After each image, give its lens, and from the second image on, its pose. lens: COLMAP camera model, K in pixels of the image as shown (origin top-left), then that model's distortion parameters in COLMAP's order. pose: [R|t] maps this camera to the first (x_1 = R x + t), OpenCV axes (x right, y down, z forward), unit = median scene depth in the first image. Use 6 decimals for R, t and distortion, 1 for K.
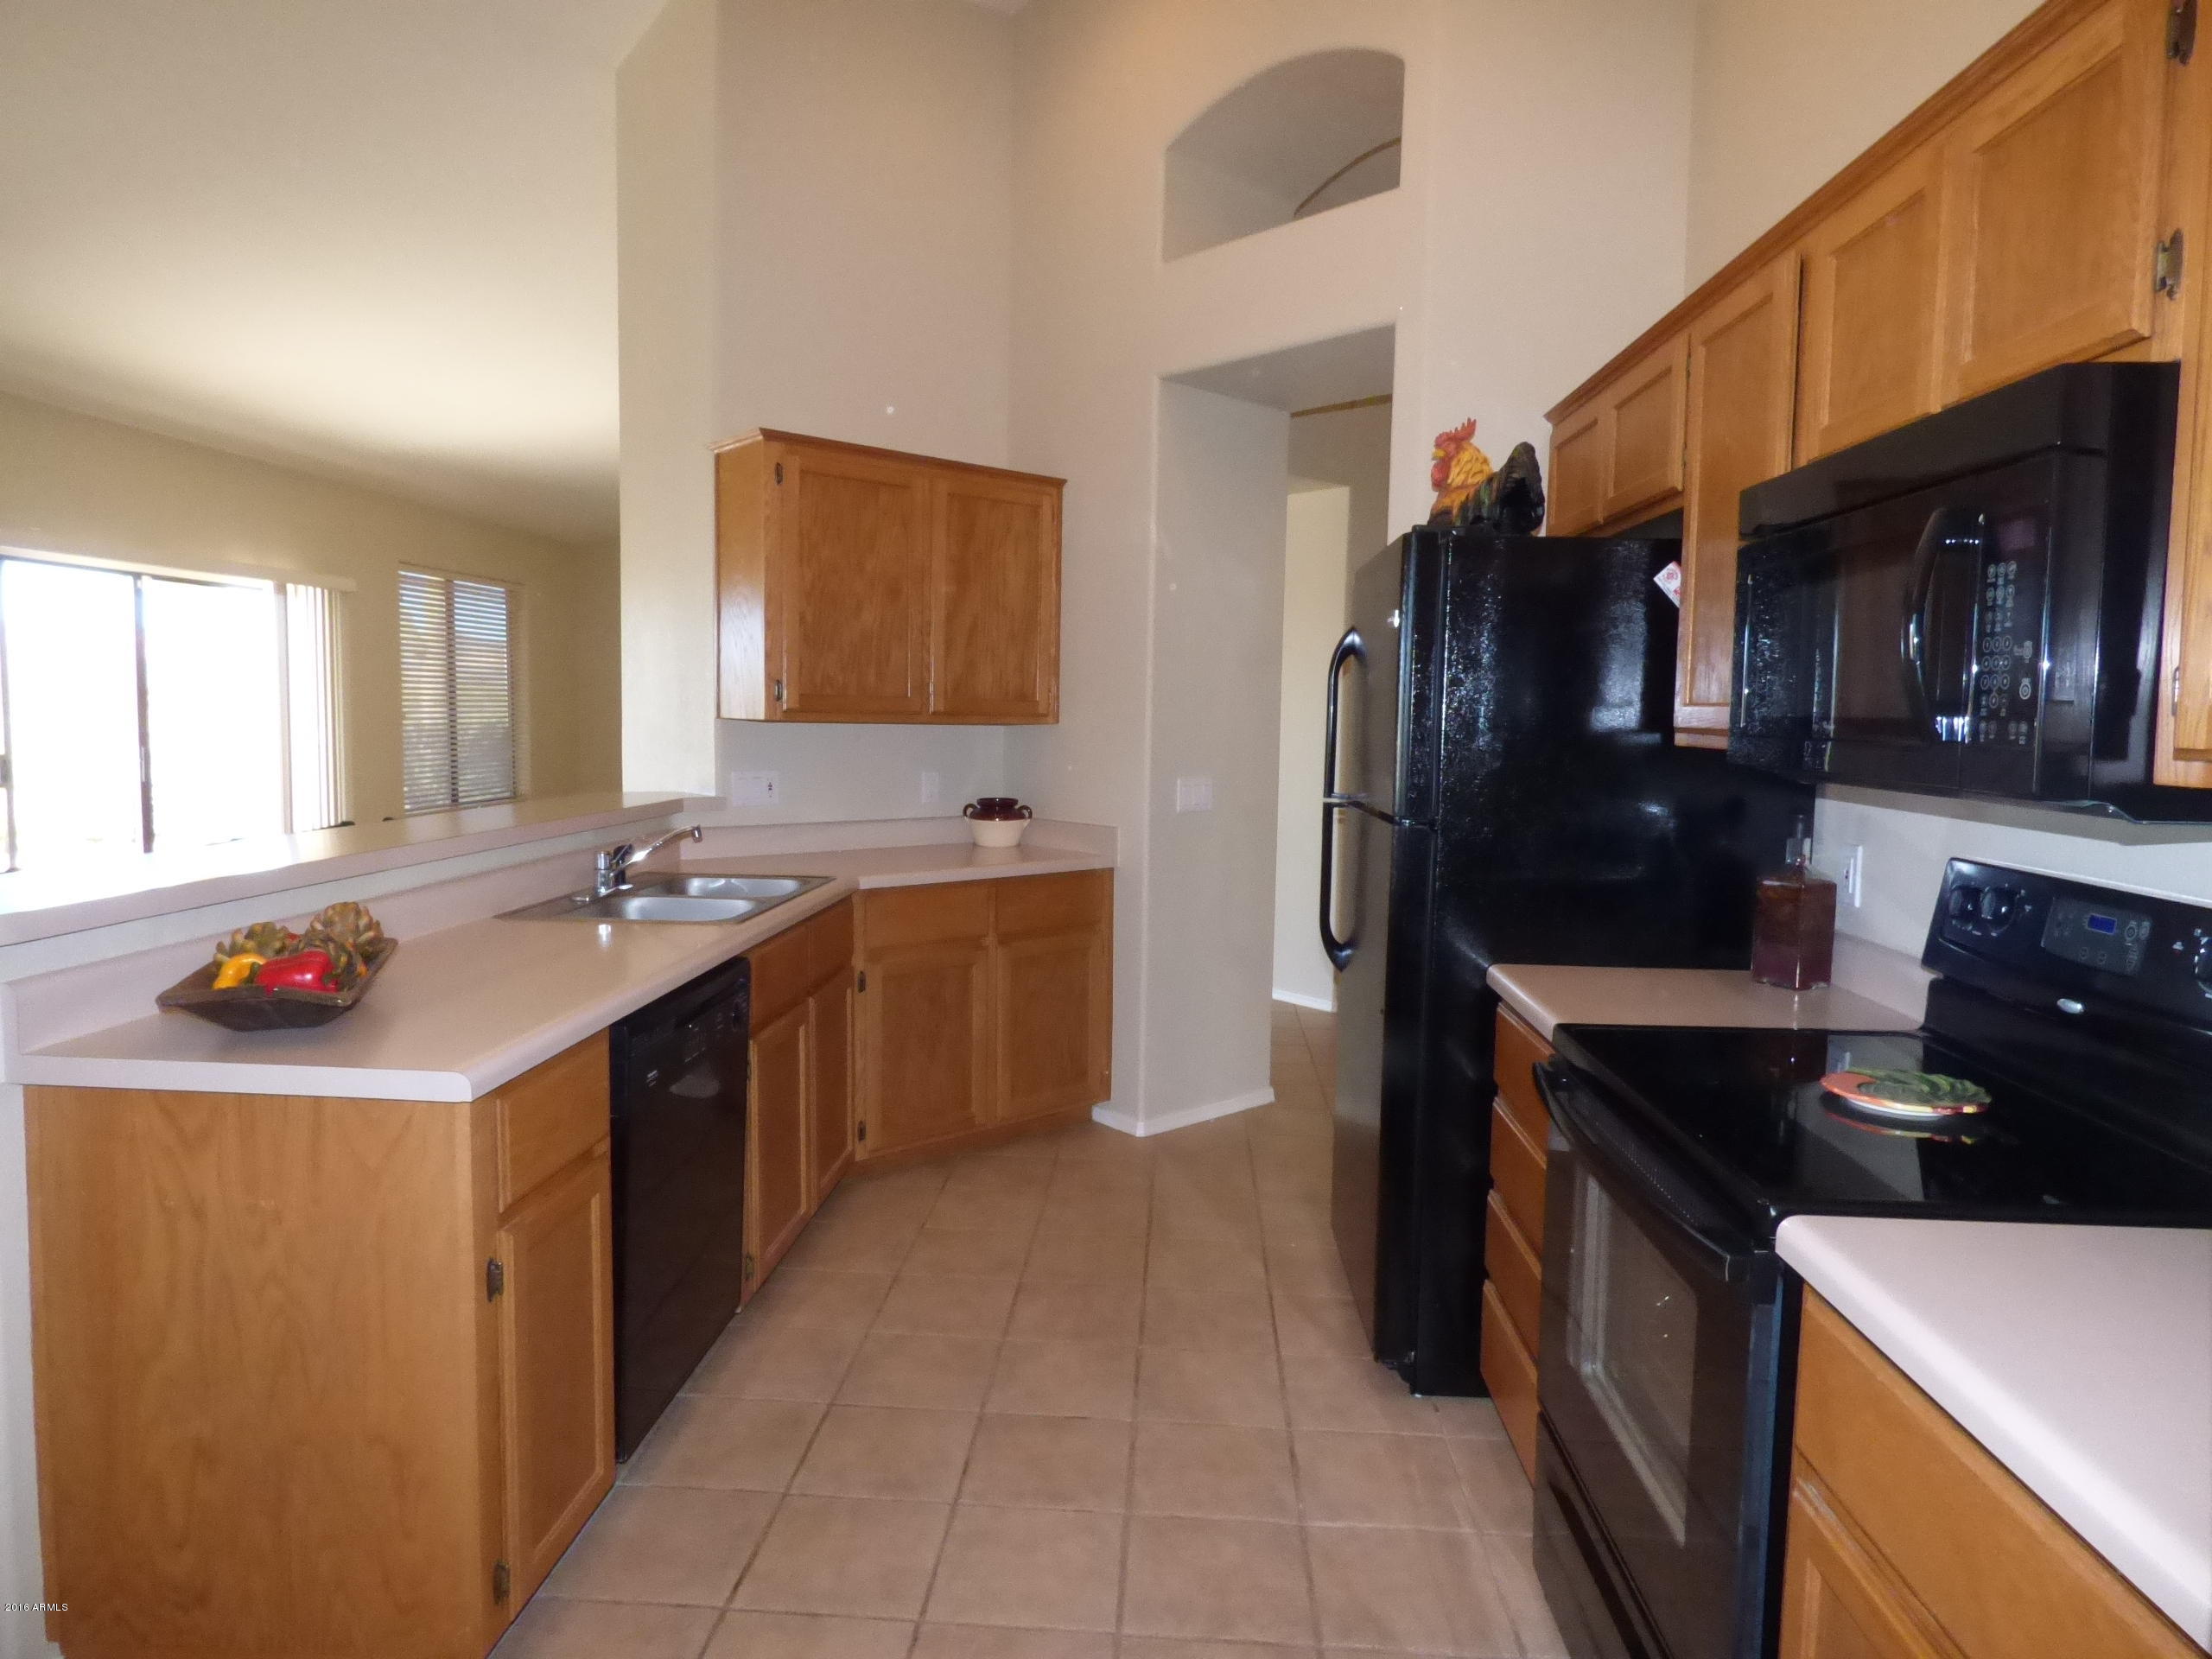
lens RADIAL K [[1324.7, 0, 1109.1], [0, 1324.7, 818.1], [0, 0, 1]] dist [-0.015225, -0.007279]
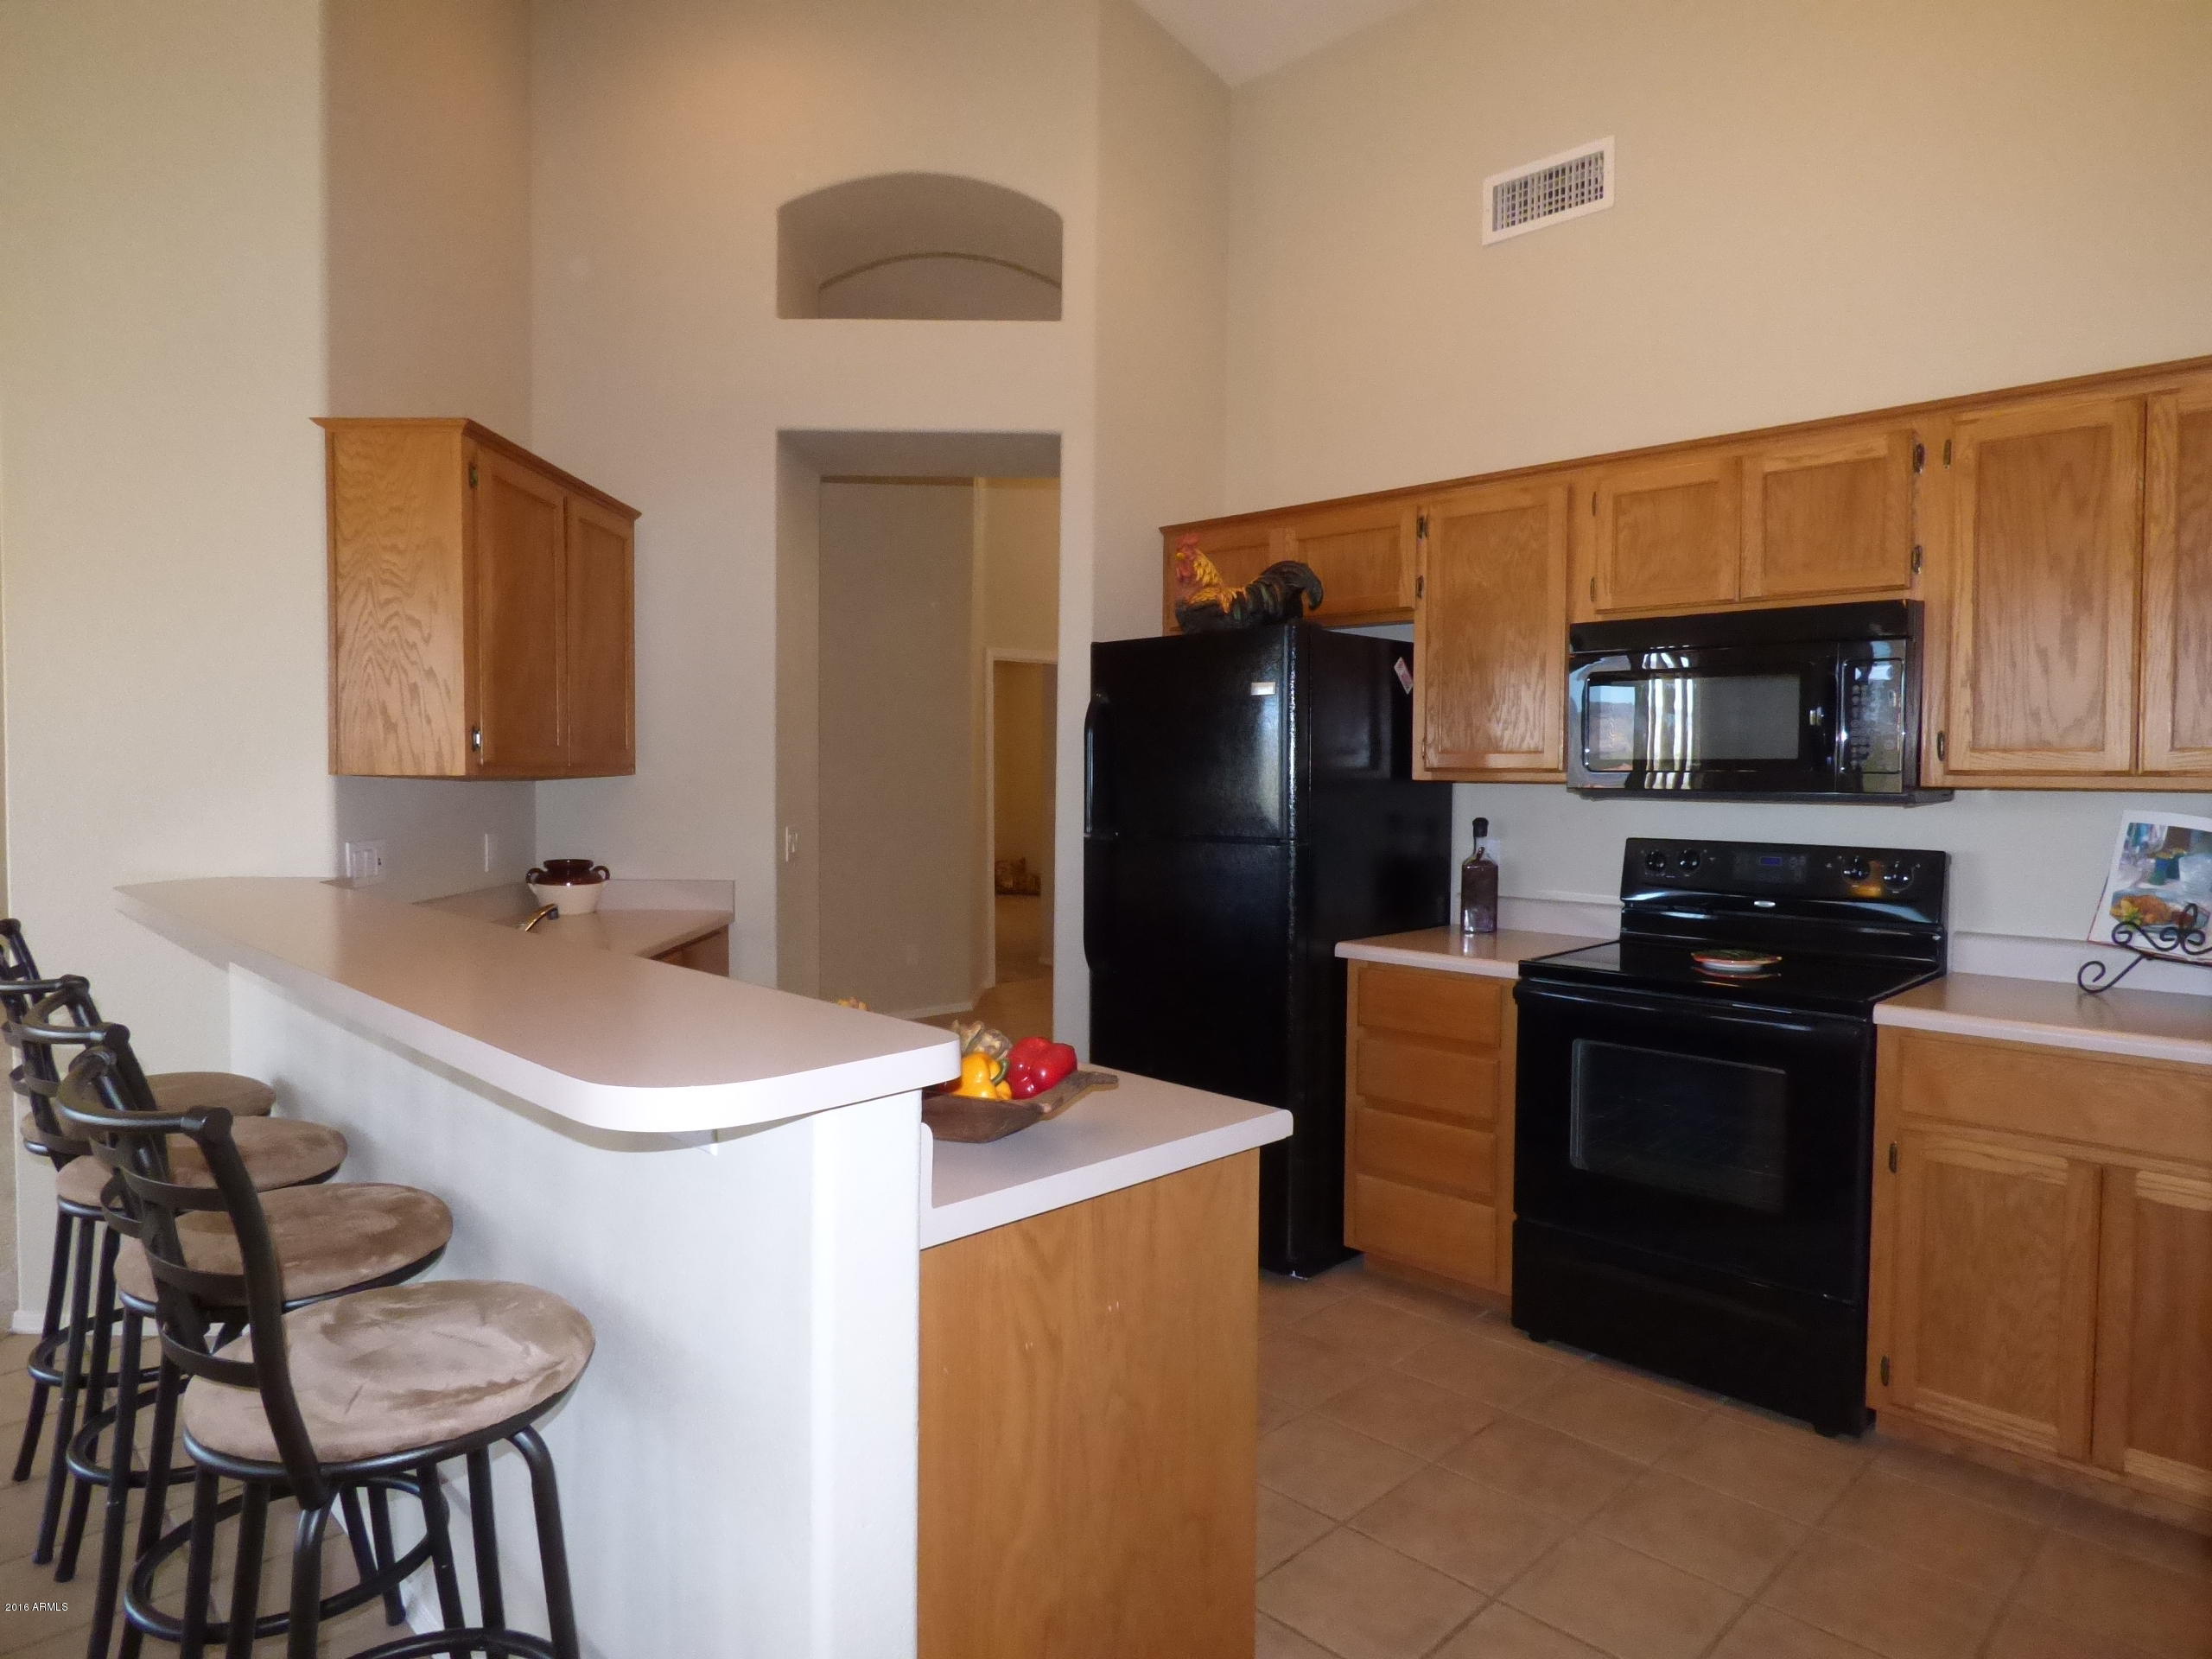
lens RADIAL K [[1324.7, 0, 1100.5], [0, 1324.7, 818.5], [0, 0, 1]] dist [-0.015225, -0.007279]
pose [[0.673732, -0.042091, 0.737776, -0.768144], [0.066229, 0.997798, -0.003555, -0.024676], [-0.736002, 0.051257, 0.675036, 0.217291]]
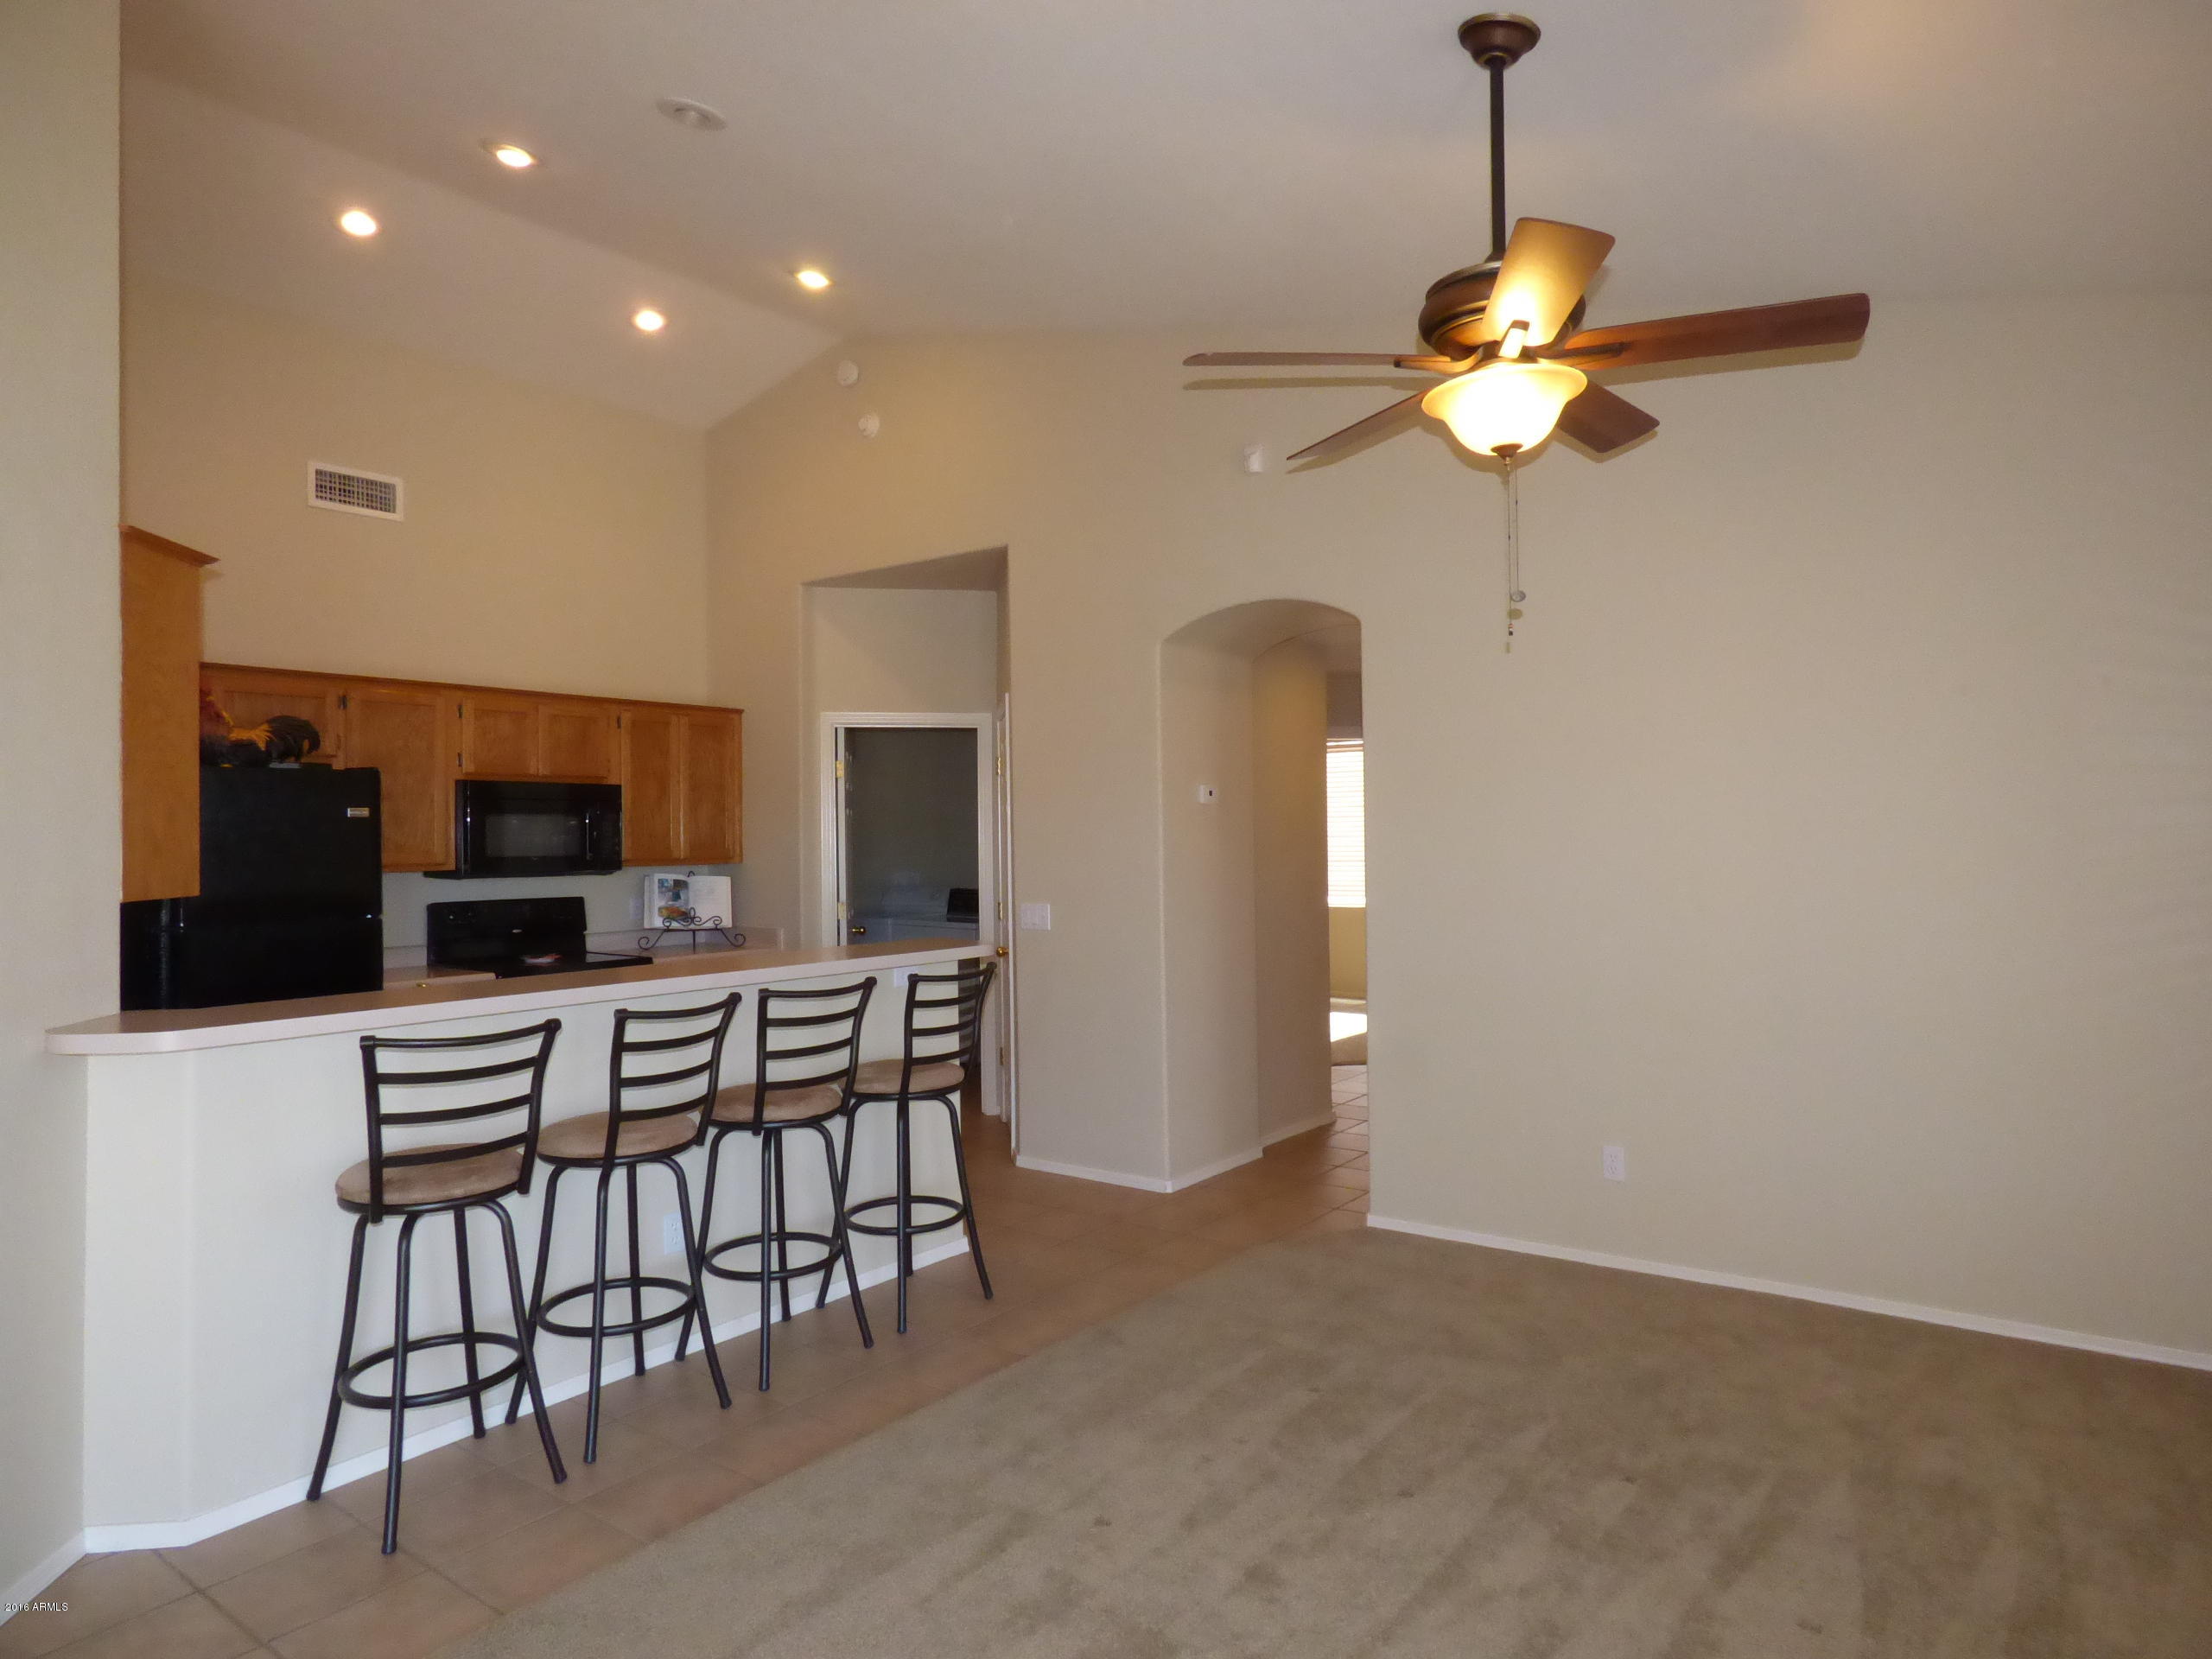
lens RADIAL K [[1324.7, 0, 1116.7], [0, 1324.7, 836.0], [0, 0, 1]] dist [-0.015225, -0.007279]
pose [[-0.836578, -0.011170, 0.547734, -1.540025], [0.036009, 0.996509, 0.075321, -0.195318], [-0.546663, 0.082735, -0.833255, 1.766313]]
